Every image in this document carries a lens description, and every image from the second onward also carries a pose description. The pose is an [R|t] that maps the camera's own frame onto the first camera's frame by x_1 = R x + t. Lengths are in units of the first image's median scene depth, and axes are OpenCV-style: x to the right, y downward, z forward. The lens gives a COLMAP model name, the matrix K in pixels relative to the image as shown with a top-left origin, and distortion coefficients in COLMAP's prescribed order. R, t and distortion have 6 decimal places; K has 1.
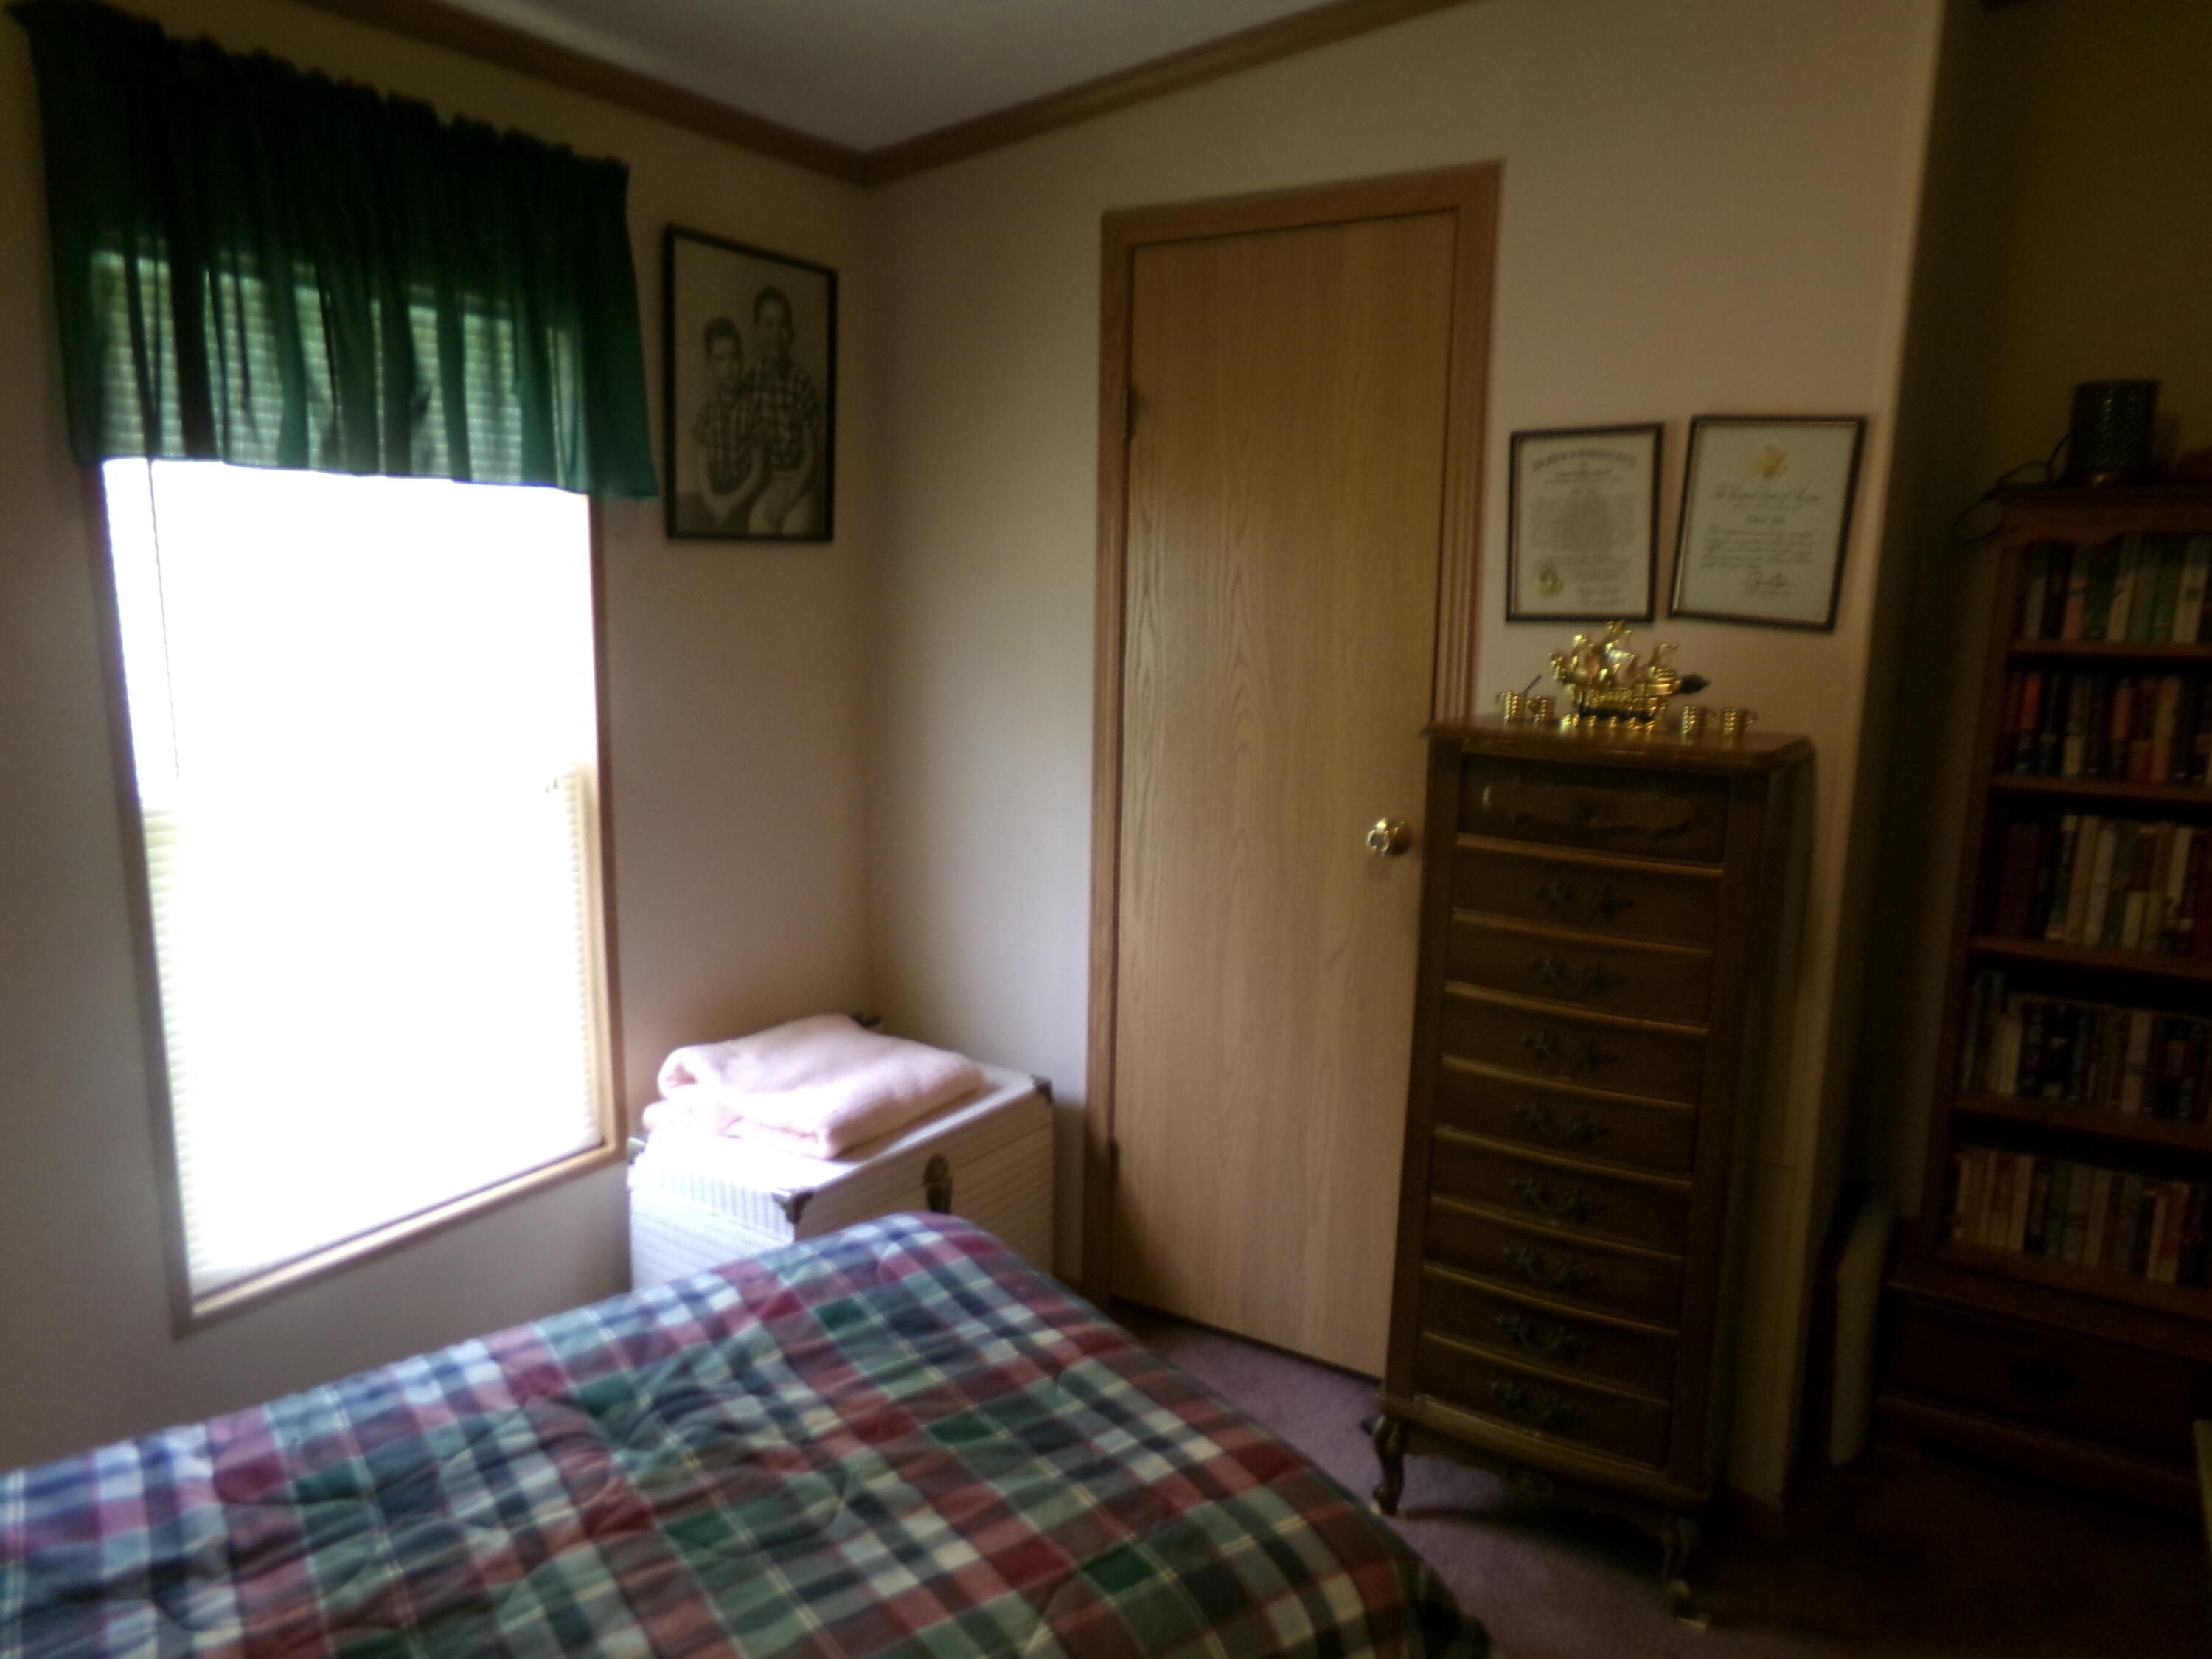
lens RADIAL K [[1499.2, 0, 1092.5], [0, 1499.2, 832.7], [0, 0, 1]] dist [-0.103888, 0.145133]
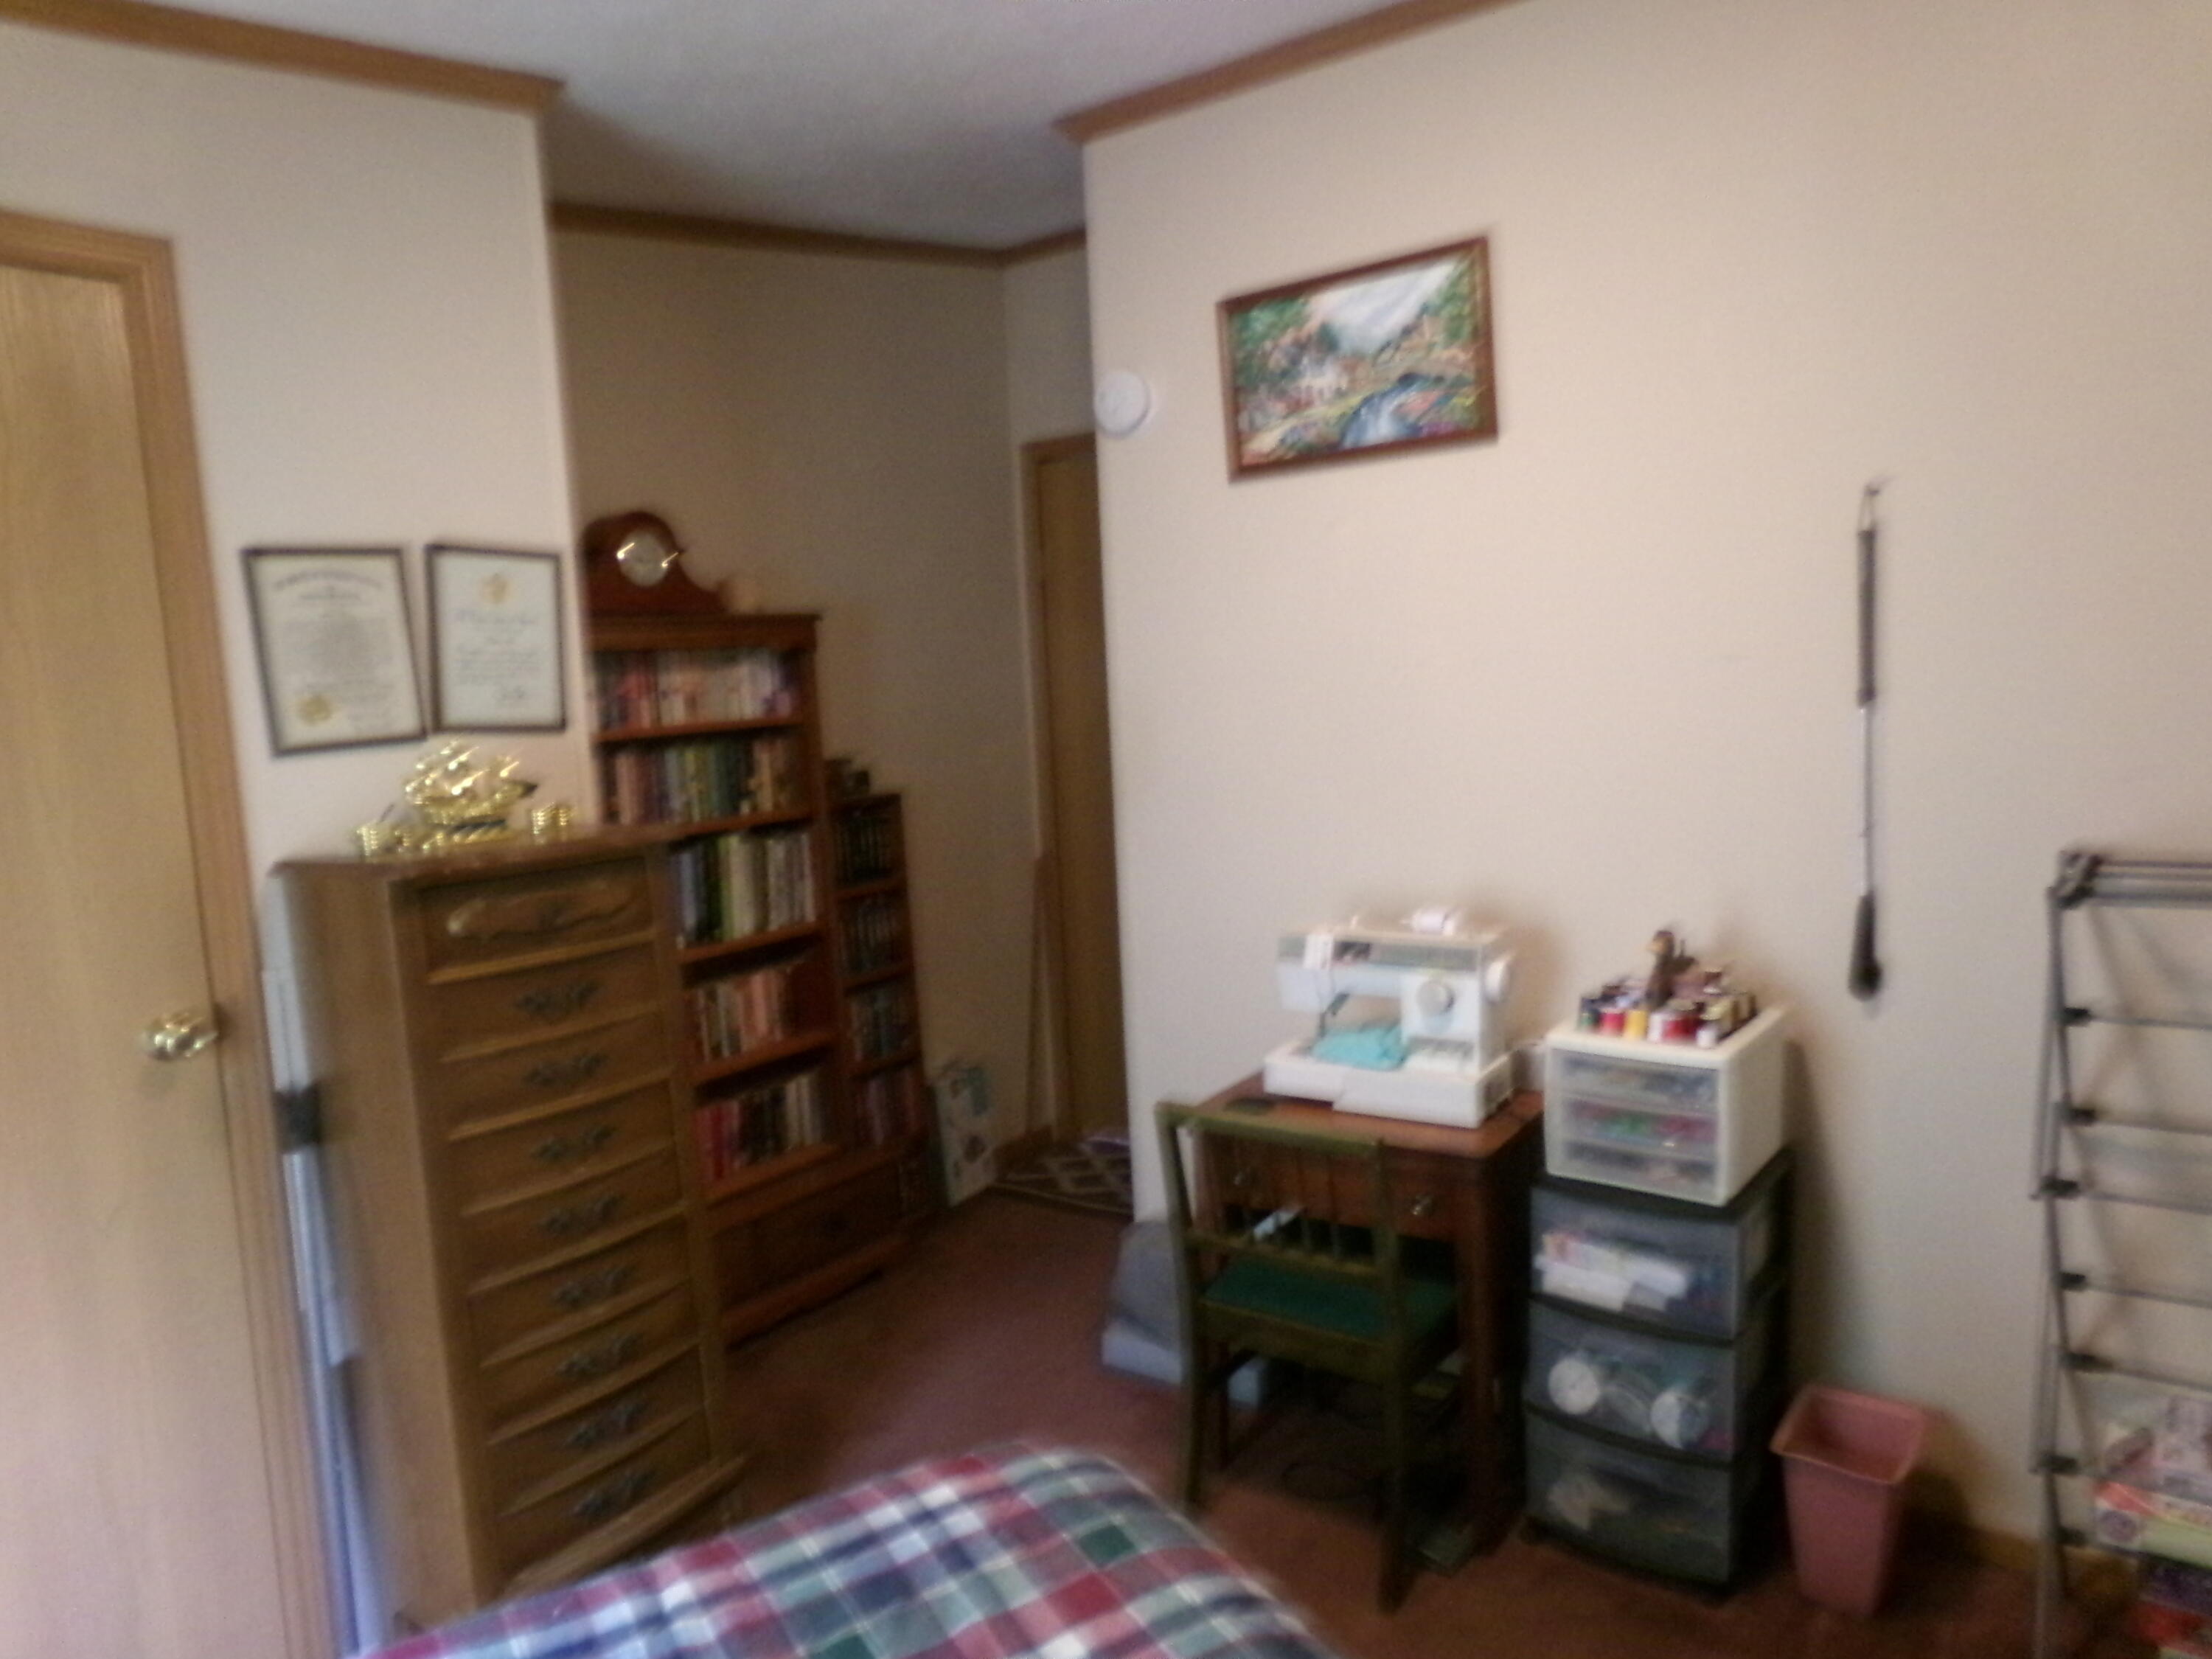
lens RADIAL K [[1499.2, 0, 1092.5], [0, 1499.2, 832.7], [0, 0, 1]] dist [-0.103888, 0.145133]
pose [[0.065553, -0.129893, 0.989359, -0.625613], [0.227028, 0.967430, 0.111971, -0.091609], [-0.971680, 0.217272, 0.092907, 0.483679]]
